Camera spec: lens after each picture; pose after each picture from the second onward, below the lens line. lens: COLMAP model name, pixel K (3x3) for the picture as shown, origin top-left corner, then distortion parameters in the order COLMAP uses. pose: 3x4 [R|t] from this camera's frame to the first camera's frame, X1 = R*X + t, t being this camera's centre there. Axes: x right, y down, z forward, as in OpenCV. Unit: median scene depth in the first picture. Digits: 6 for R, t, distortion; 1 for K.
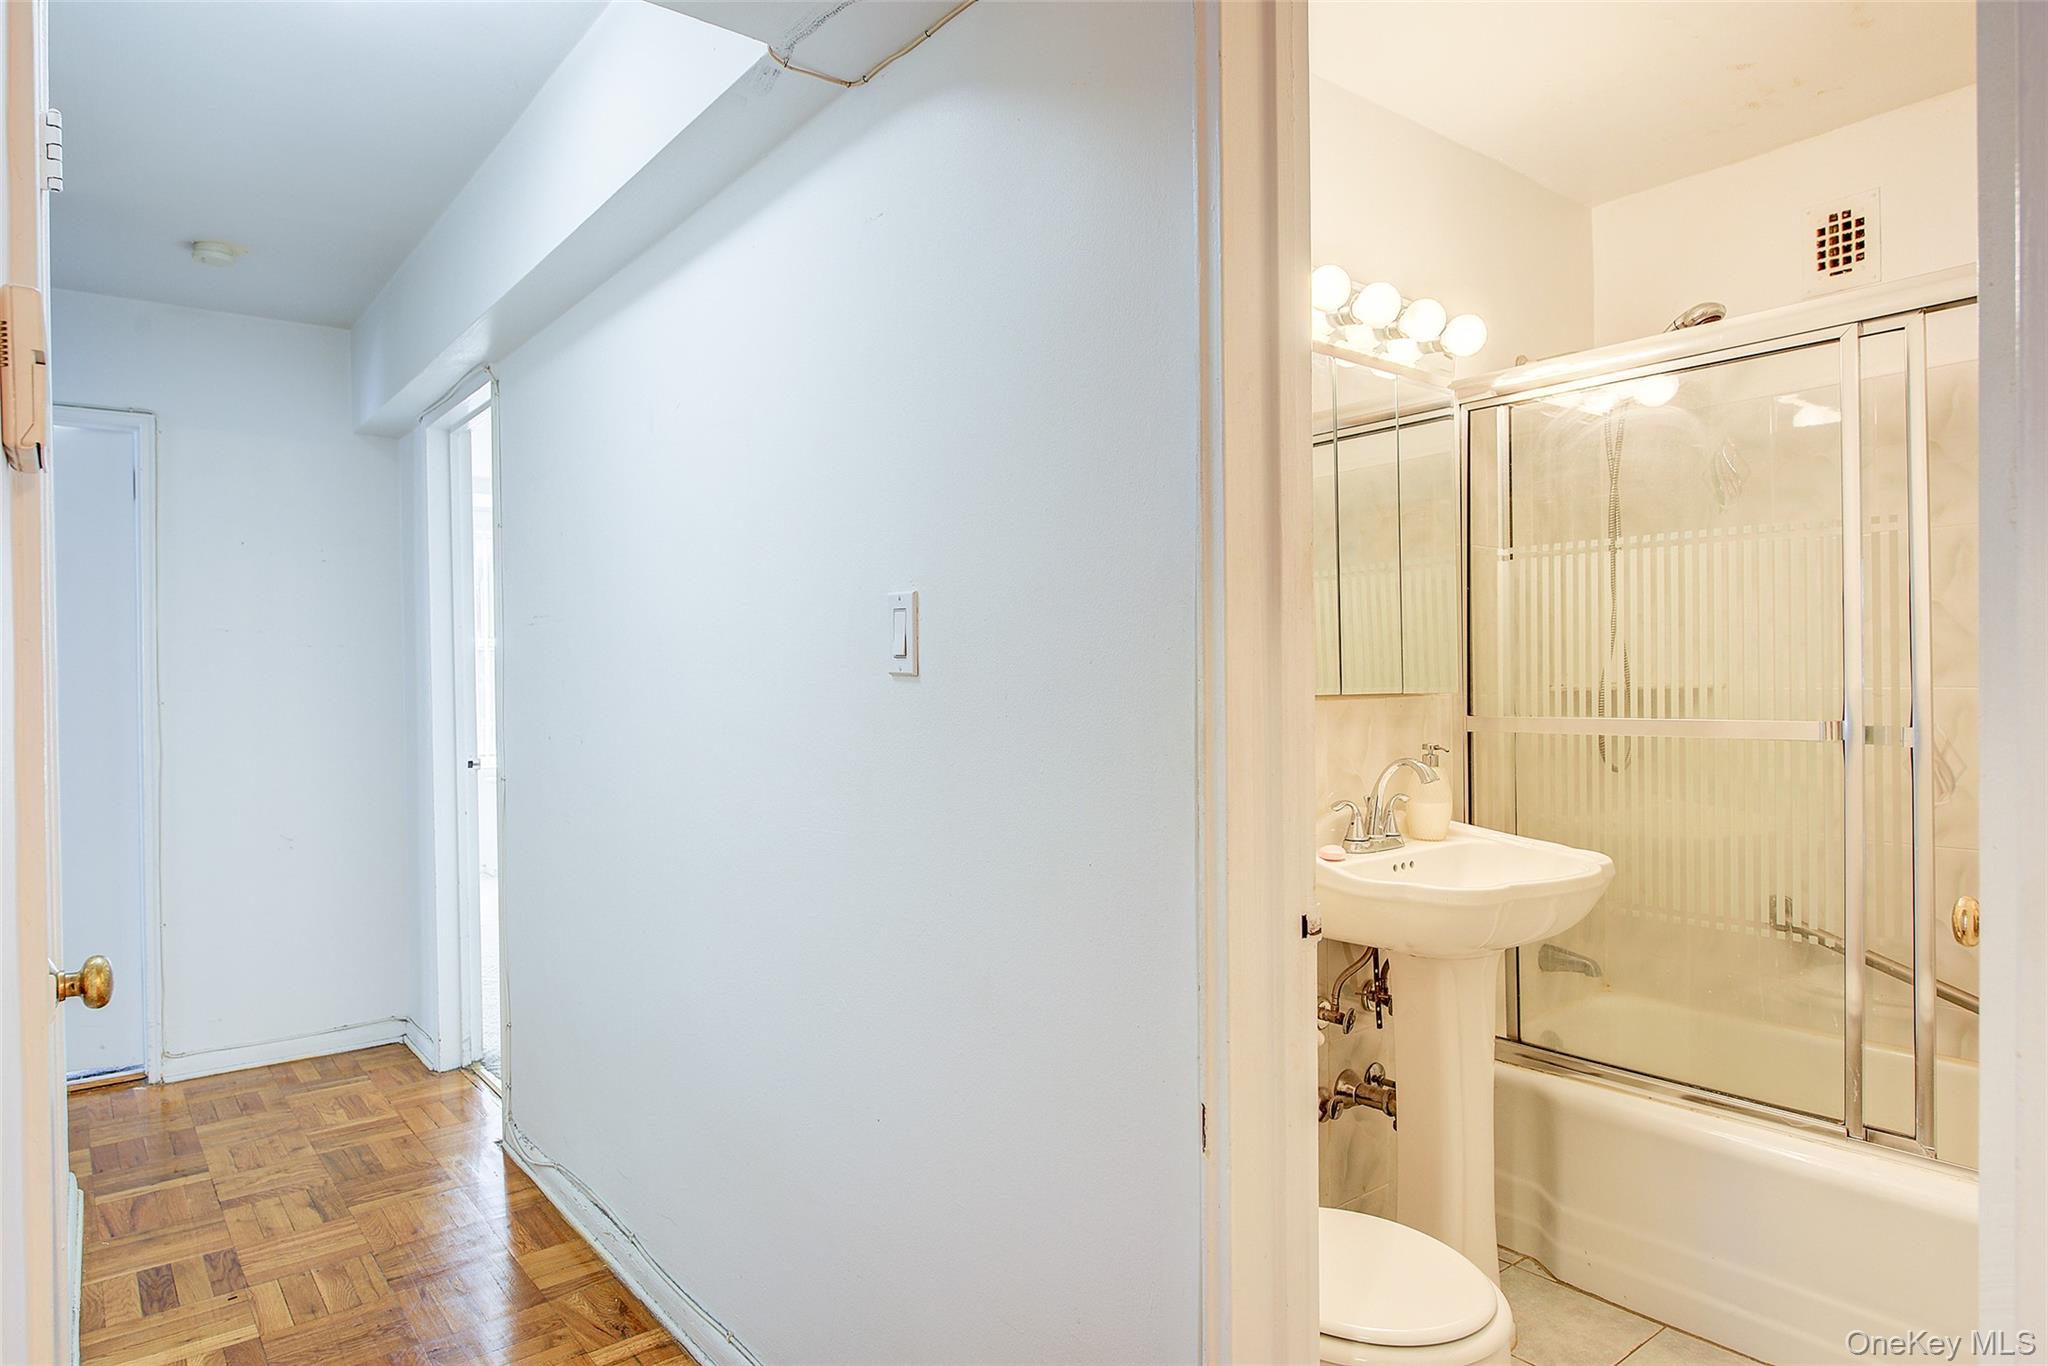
lens RADIAL K [[1168.6, 0, 1030.9], [0, 1168.6, 684.1], [0, 0, 1]] dist [-0.002277, 0.001764]
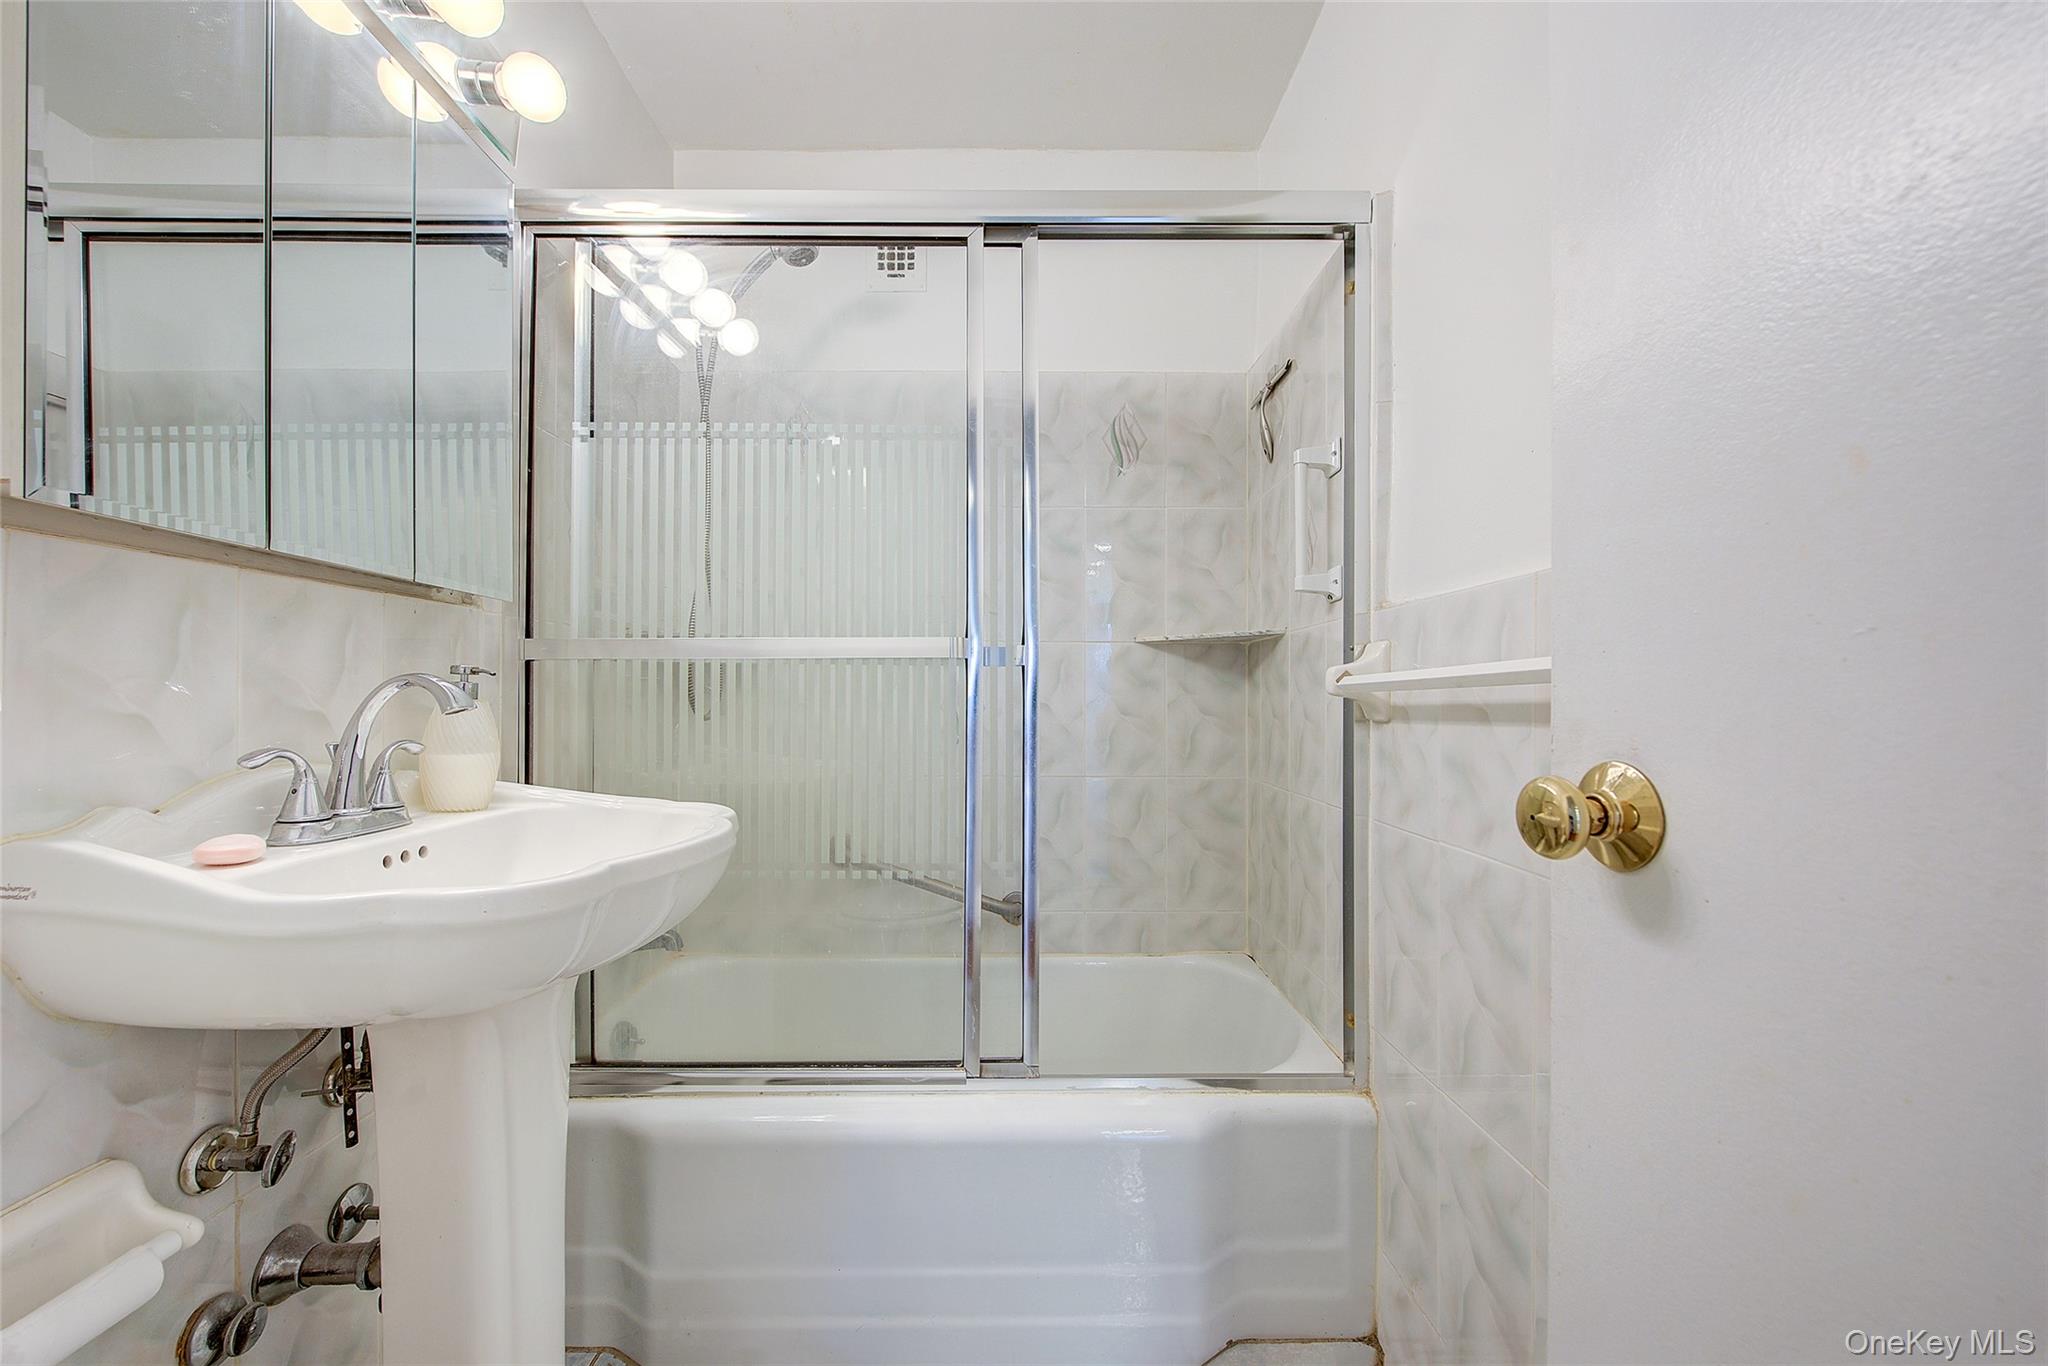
lens RADIAL K [[812.3, 0, 1034.5], [0, 812.3, 700.5], [0, 0, 1]] dist [0.002082, -0.002124]
pose [[0.601202, 0.015770, 0.798942, 0.169964], [-0.006185, 0.999867, -0.015082, 0.076328], [-0.799074, 0.004126, 0.601219, 0.469036]]
